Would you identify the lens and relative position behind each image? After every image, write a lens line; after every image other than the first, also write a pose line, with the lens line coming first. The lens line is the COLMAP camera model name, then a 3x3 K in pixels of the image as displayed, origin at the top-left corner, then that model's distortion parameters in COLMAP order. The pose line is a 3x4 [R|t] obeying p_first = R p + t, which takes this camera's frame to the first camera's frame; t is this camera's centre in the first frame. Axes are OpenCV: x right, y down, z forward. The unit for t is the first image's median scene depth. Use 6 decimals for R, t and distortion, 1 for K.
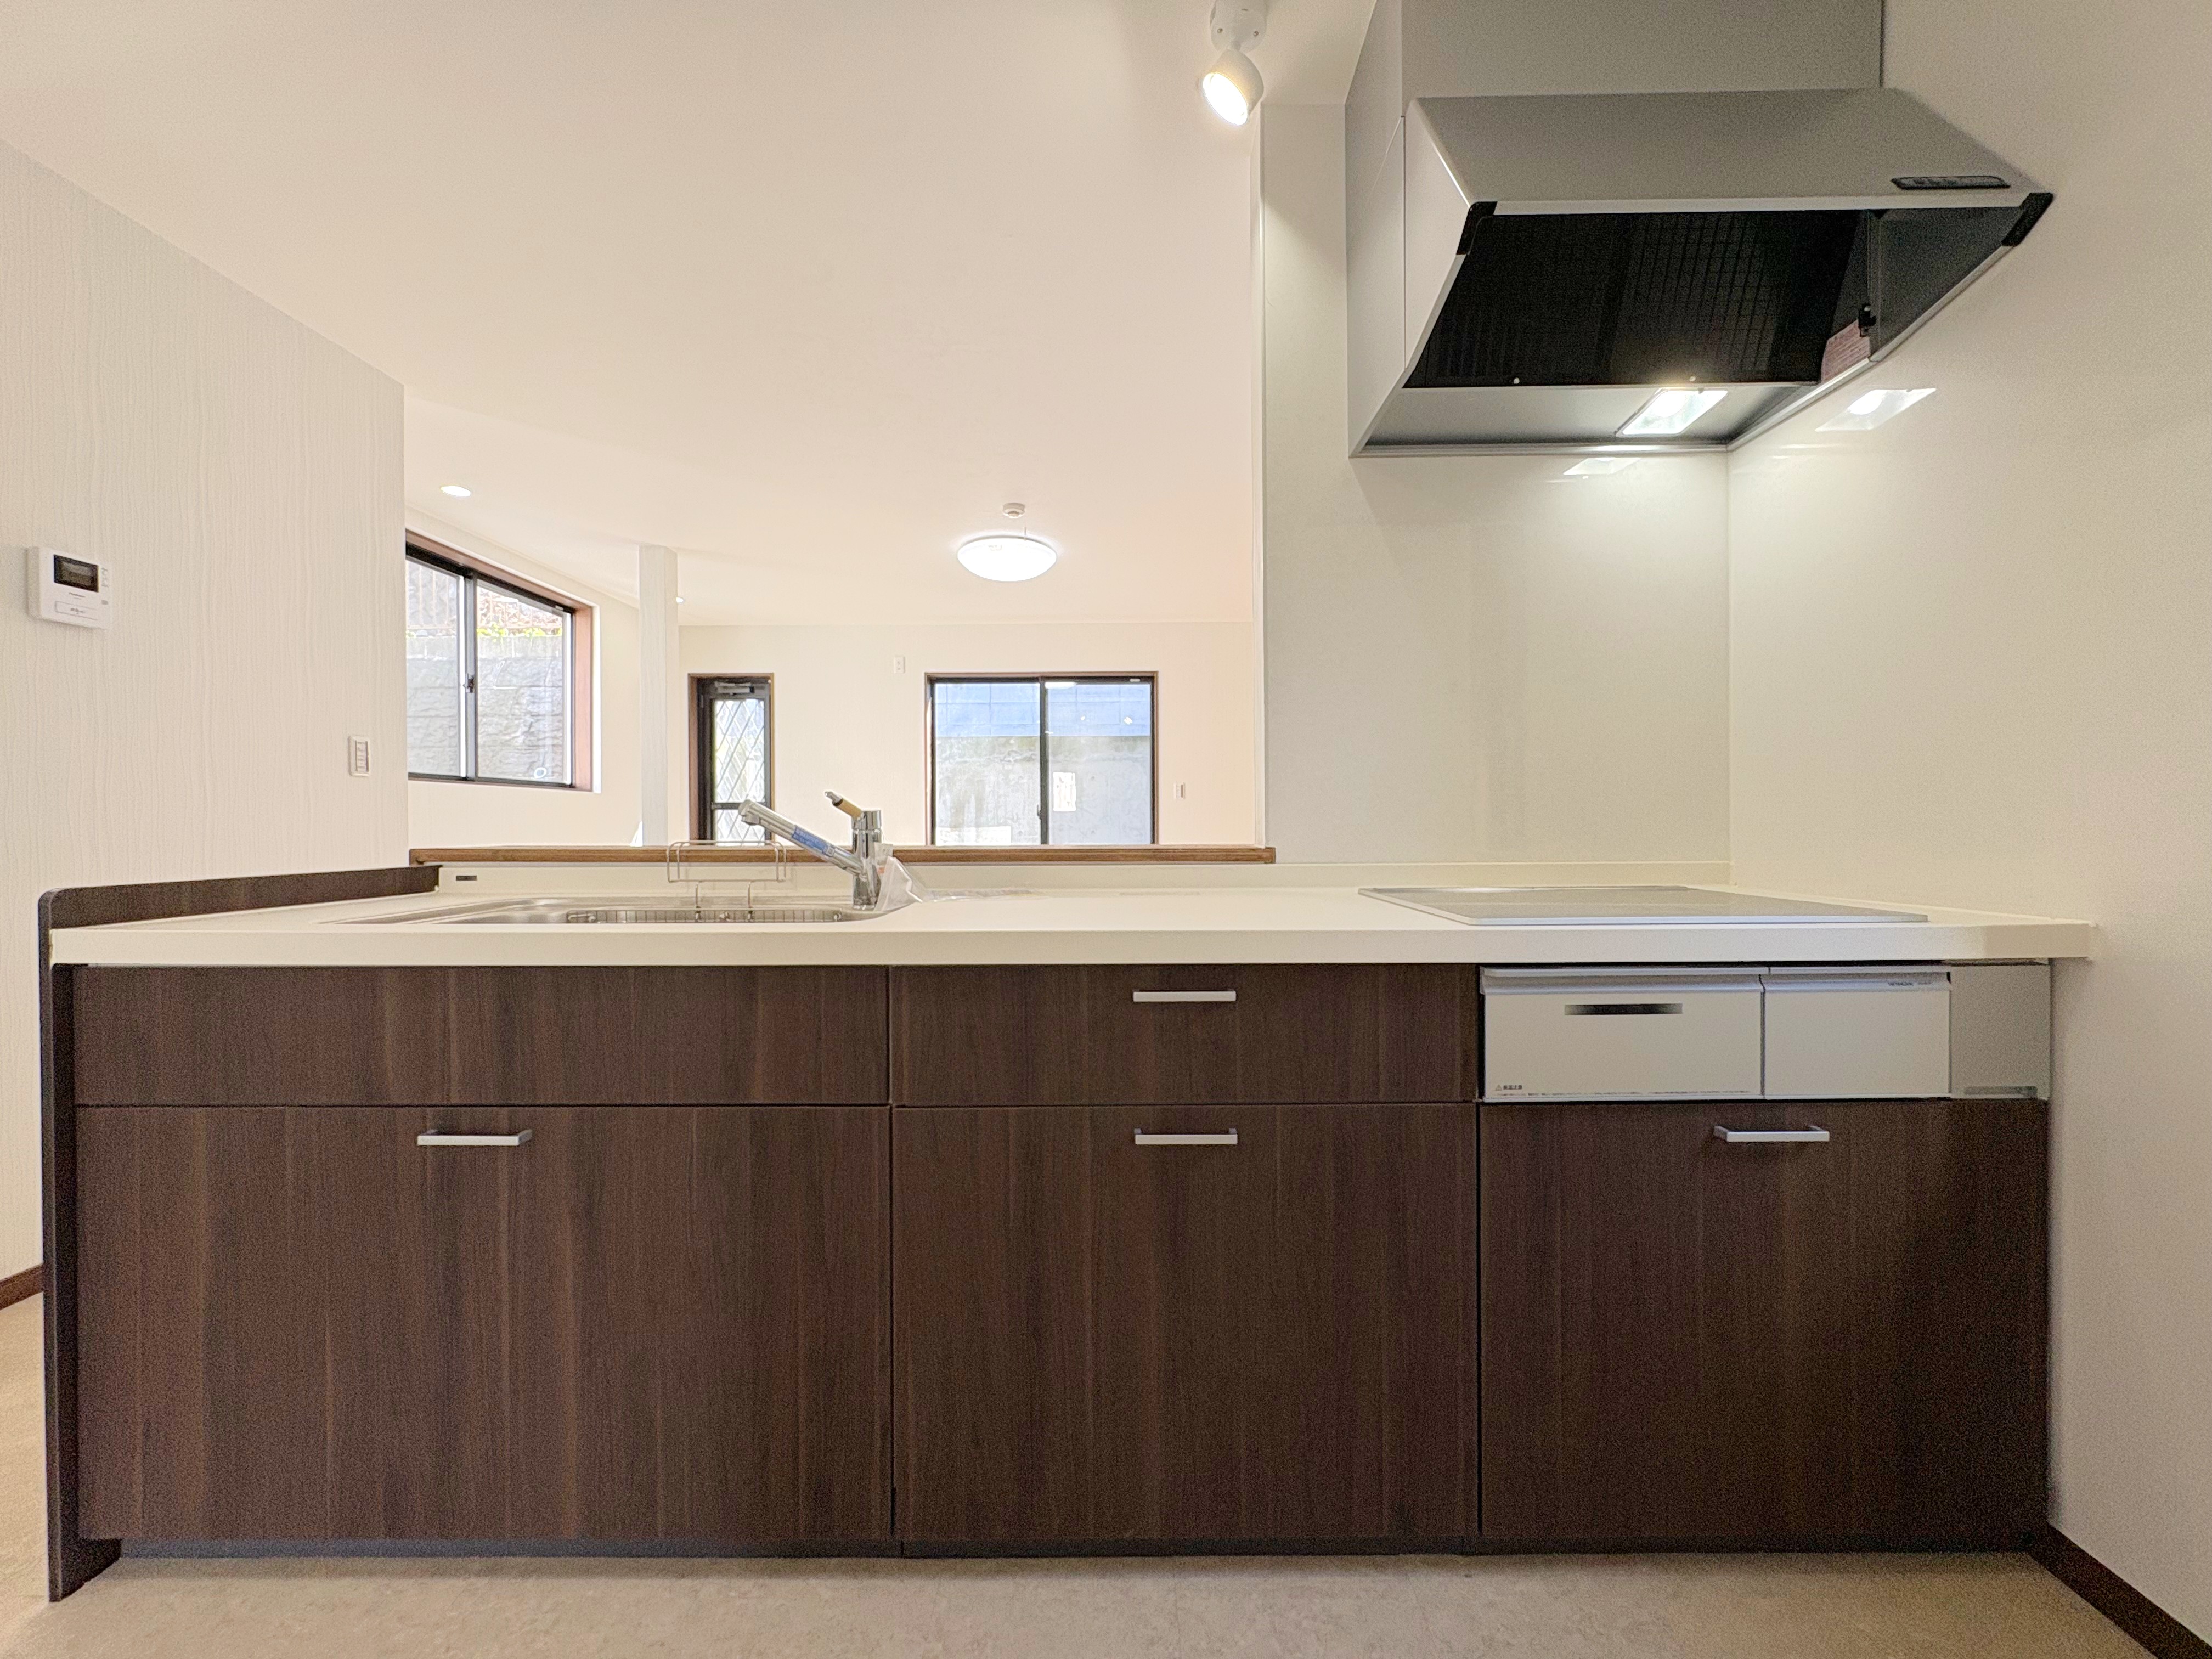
lens RADIAL K [[882.9, 0, 1106.0], [0, 882.9, 829.5], [0, 0, 1]] dist [-0.000168, -0.000015]
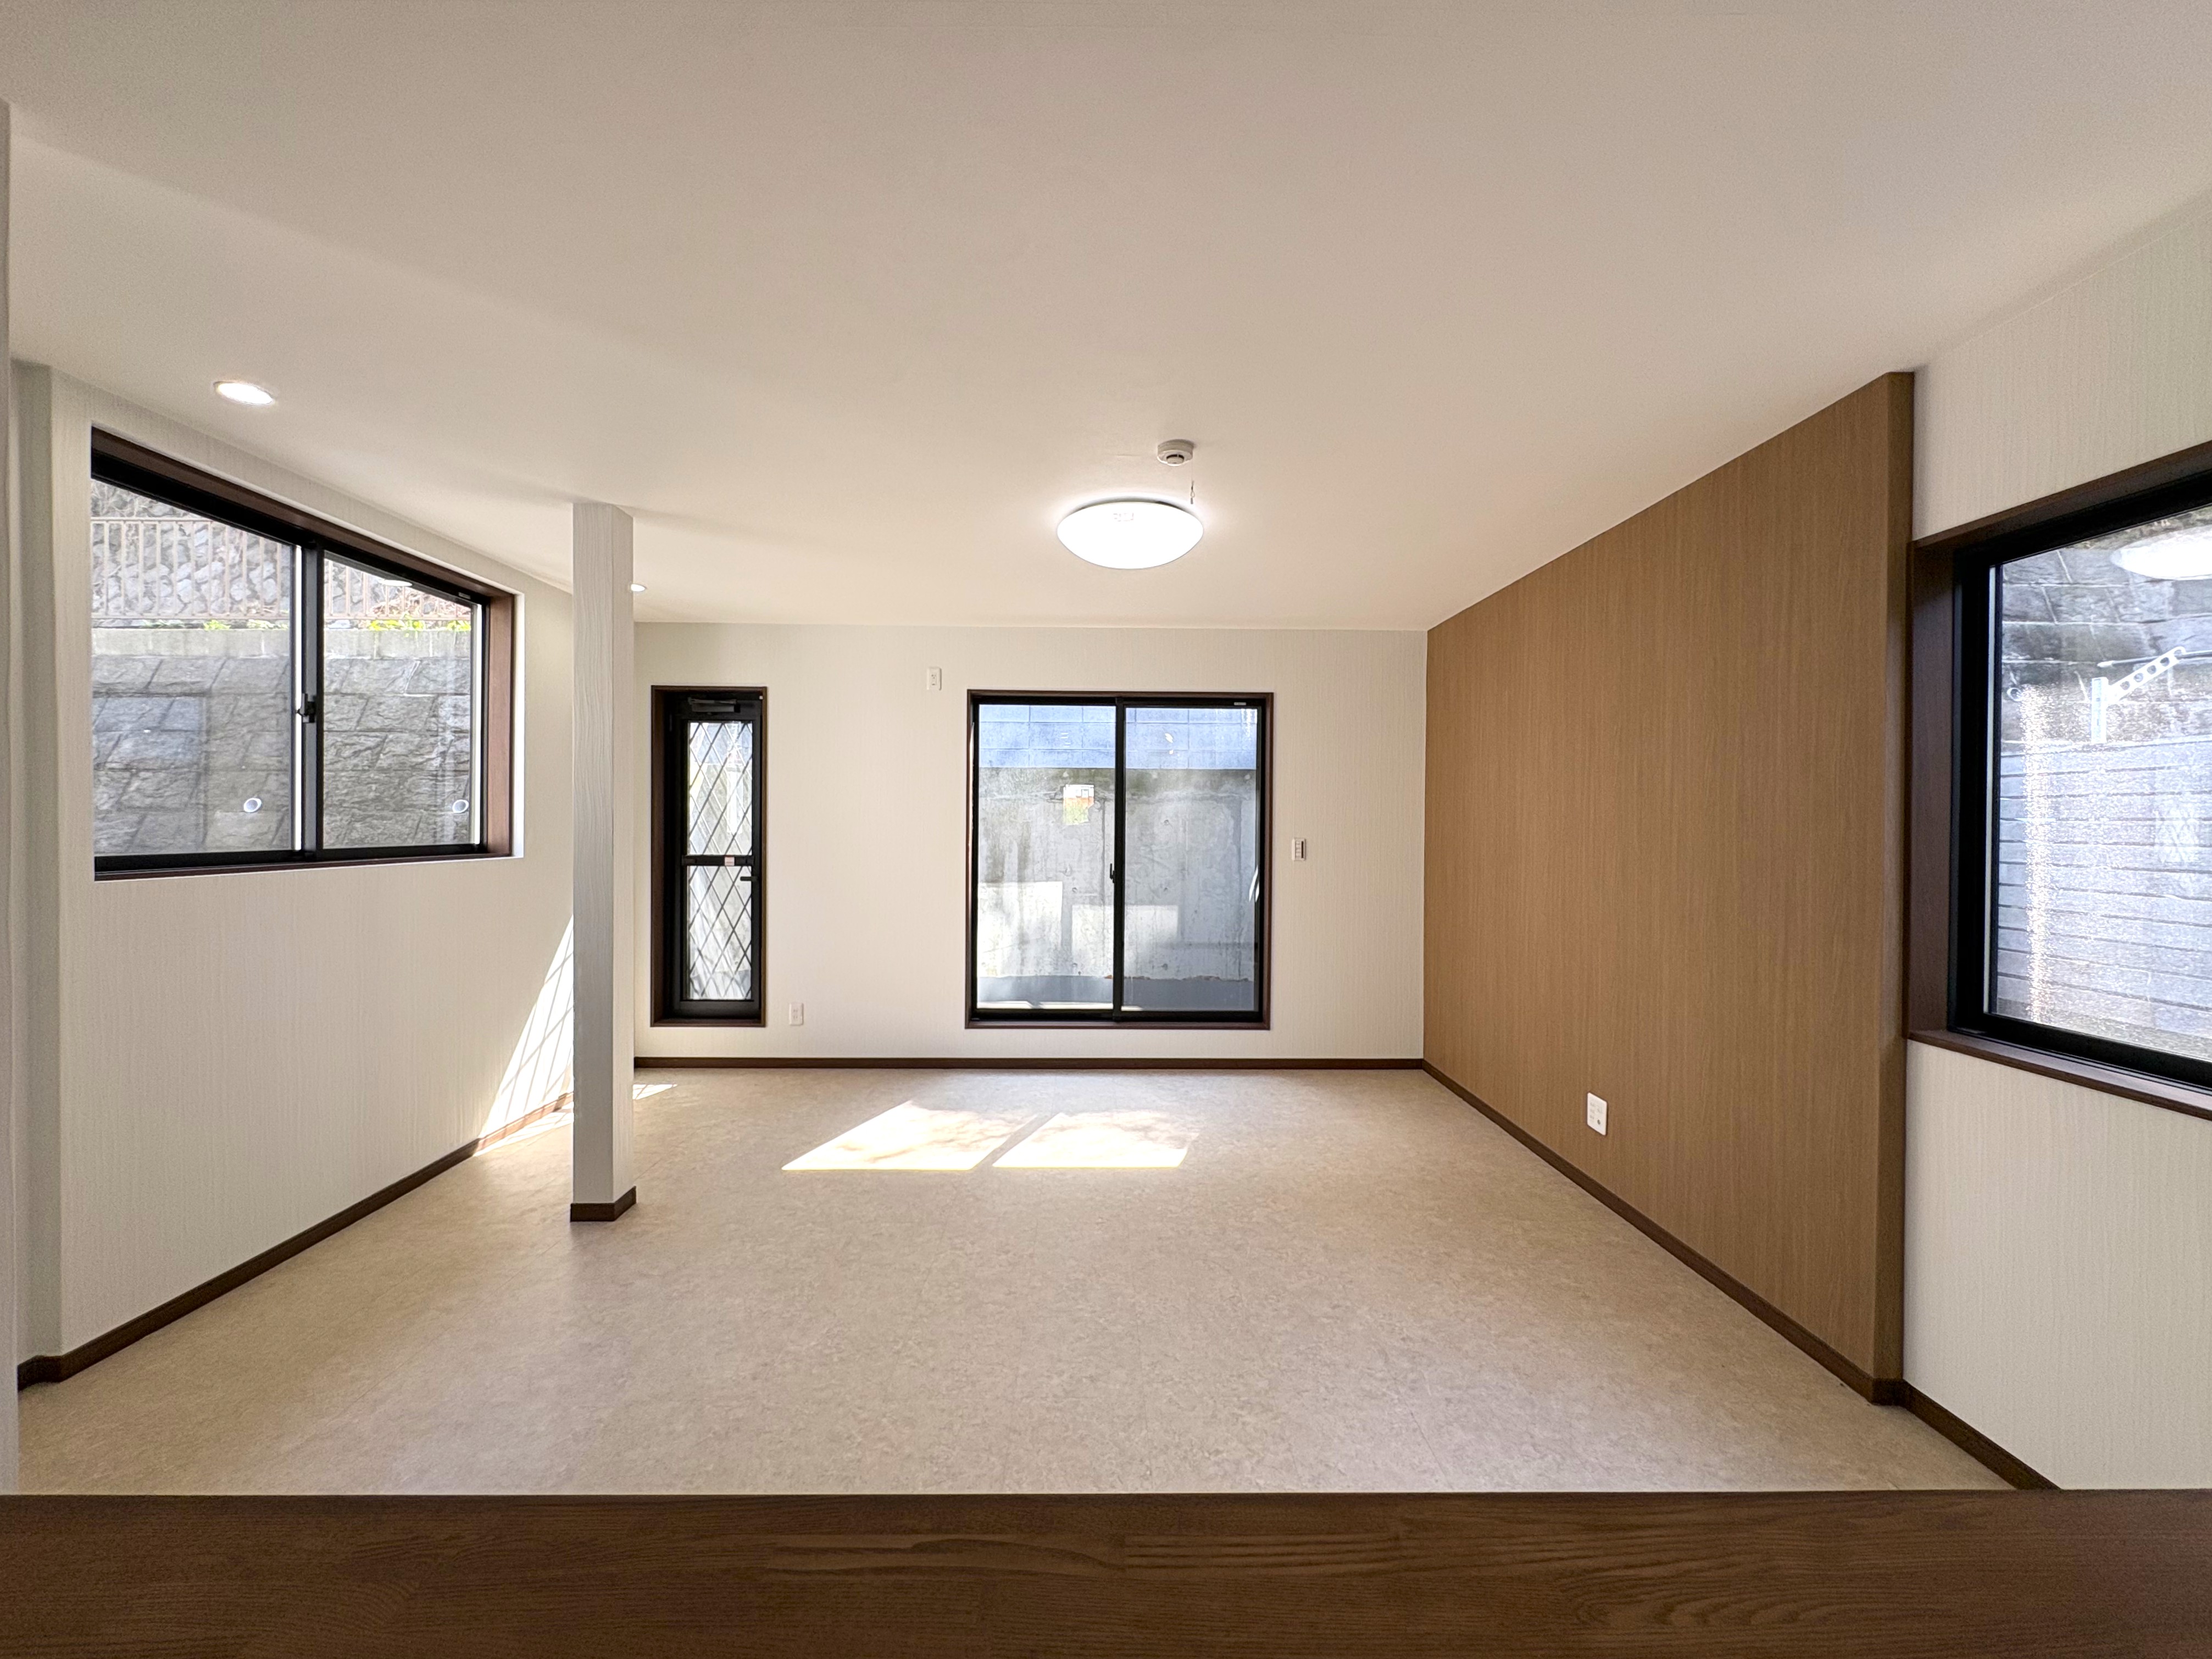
lens RADIAL K [[890.4, 0, 1105.5], [0, 890.4, 824.4], [0, 0, 1]] dist [0.009385, -0.000063]
pose [[0.999710, 0.011813, 0.021008, -0.104063], [-0.011695, 0.999915, -0.005735, -0.060430], [-0.021074, 0.005488, 0.999763, 0.236229]]
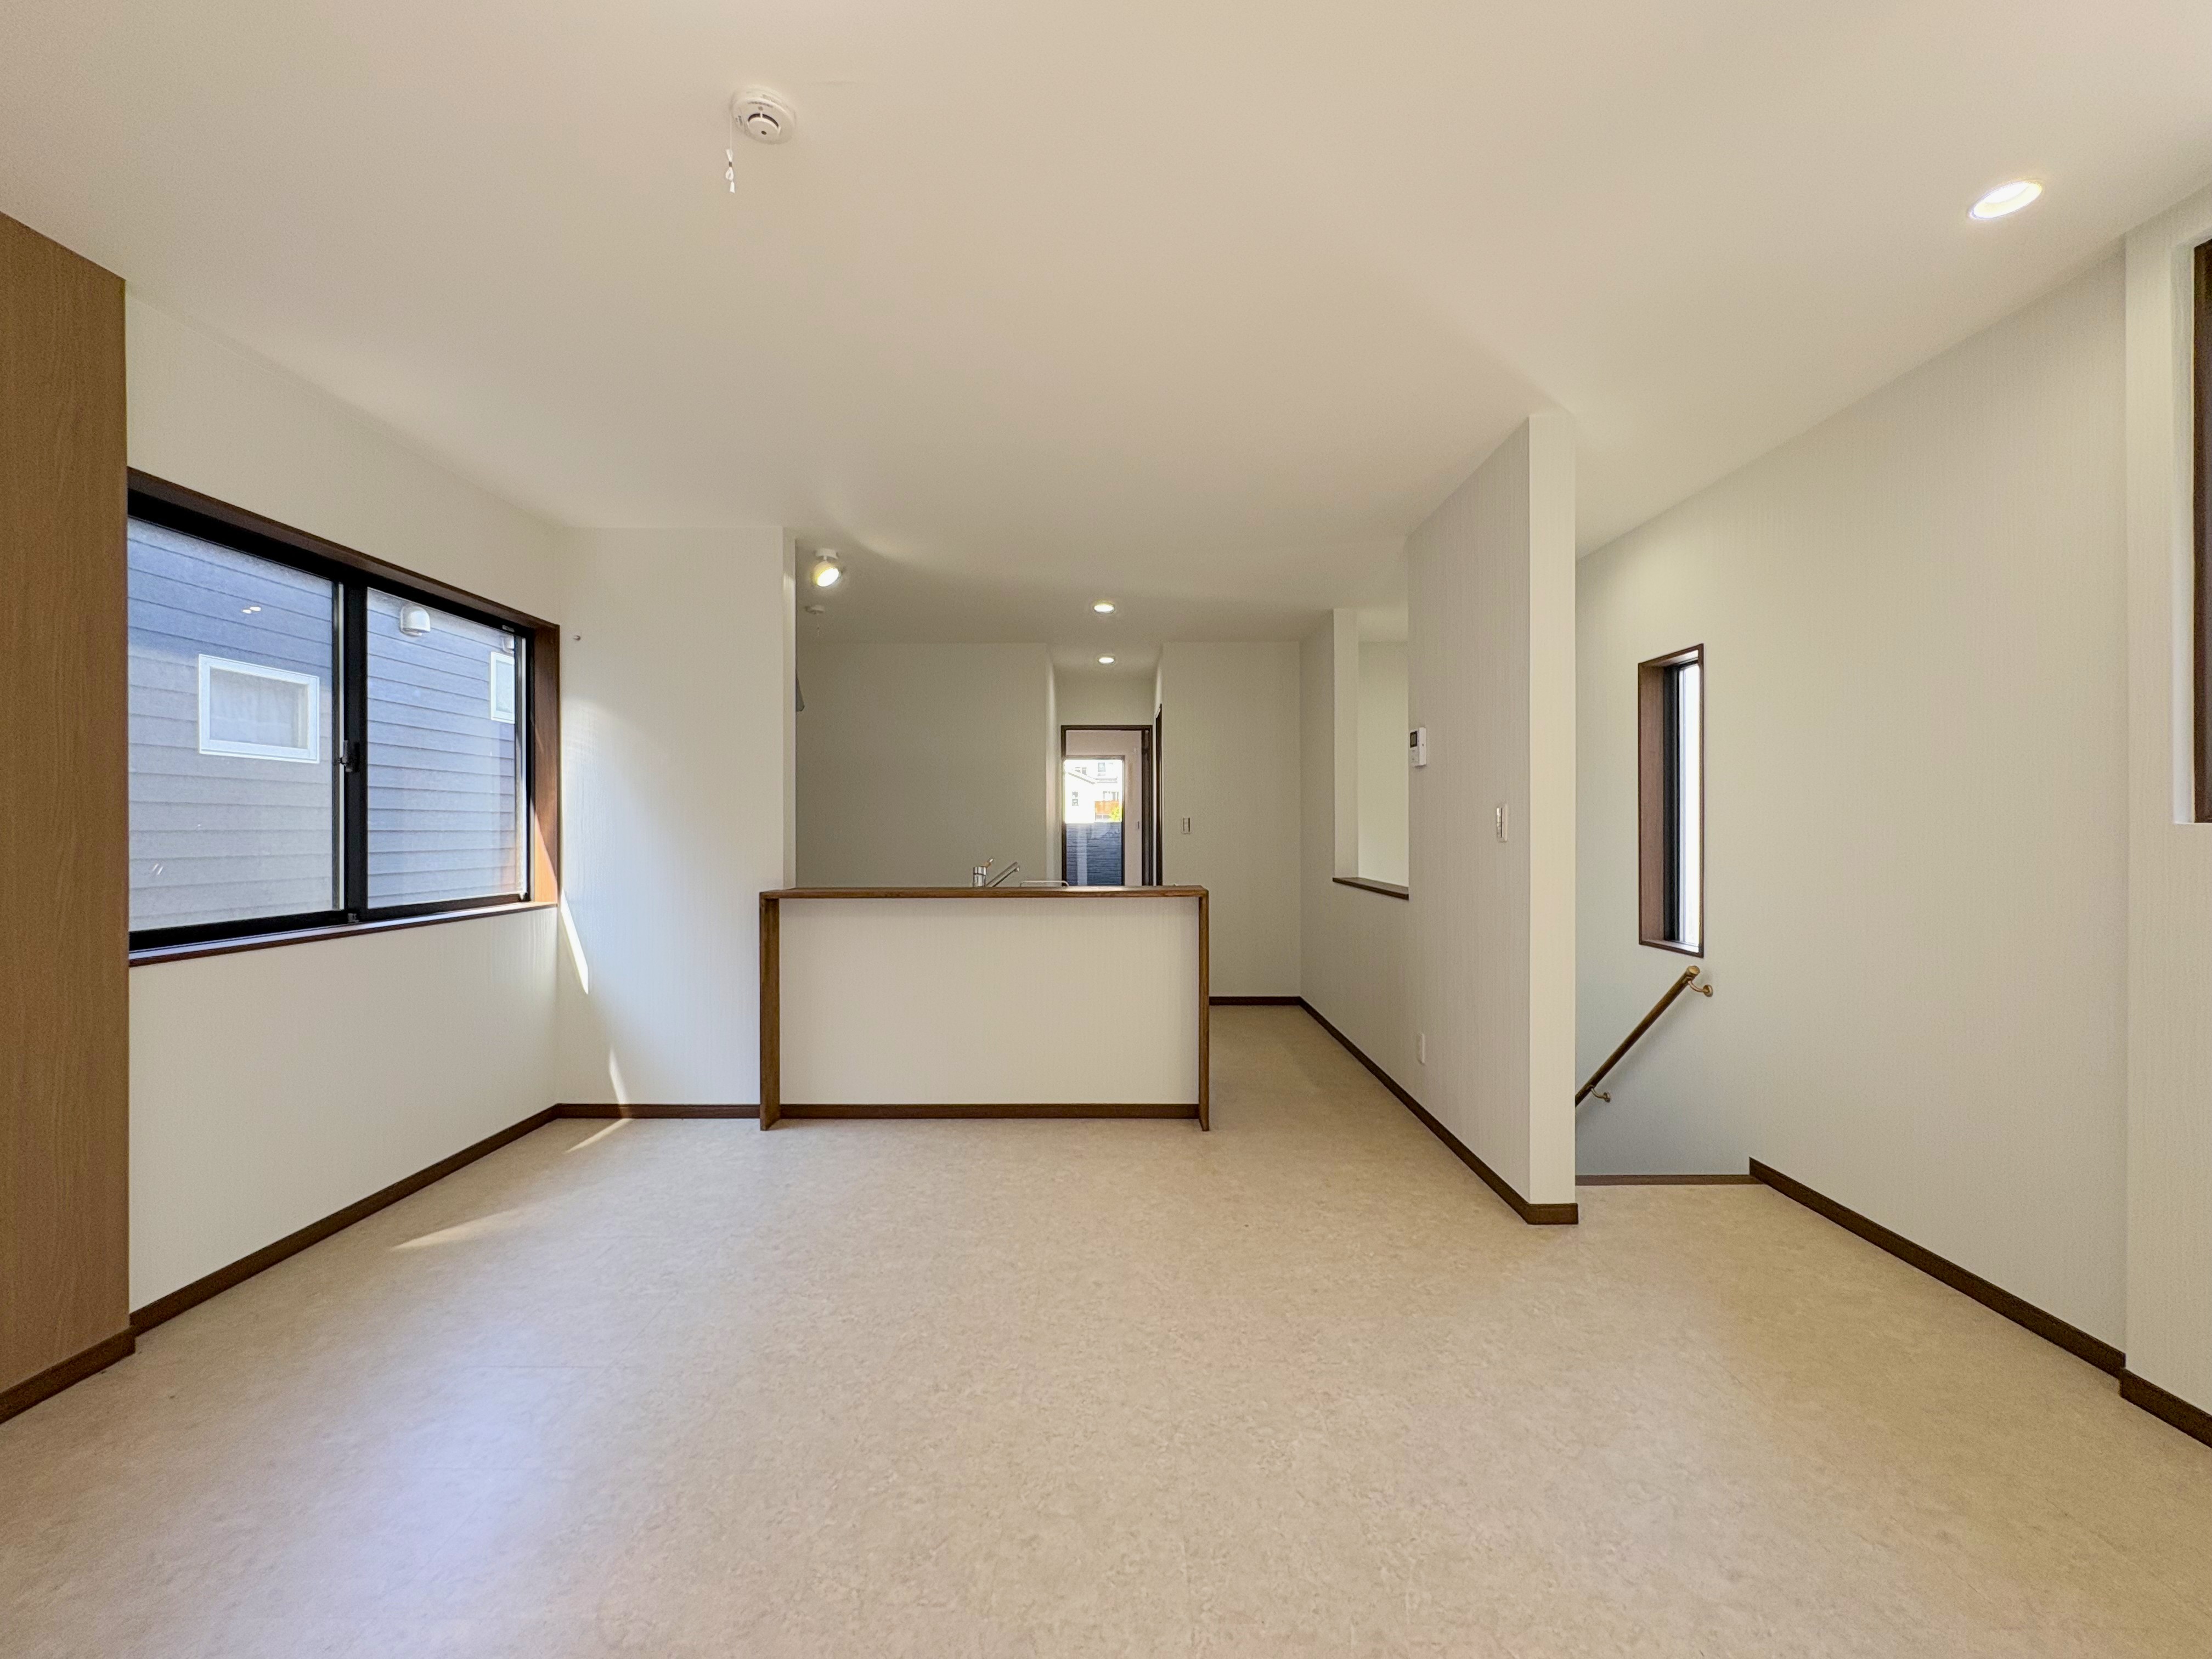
lens RADIAL K [[890.3, 0, 1105.5], [0, 890.3, 824.4], [0, 0, 1]] dist [0.009385, -0.000063]
pose [[-0.999967, 0.007922, 0.001724, -0.159356], [0.007933, 0.999949, 0.006277, -0.037877], [-0.001675, 0.006291, -0.999979, 0.897265]]
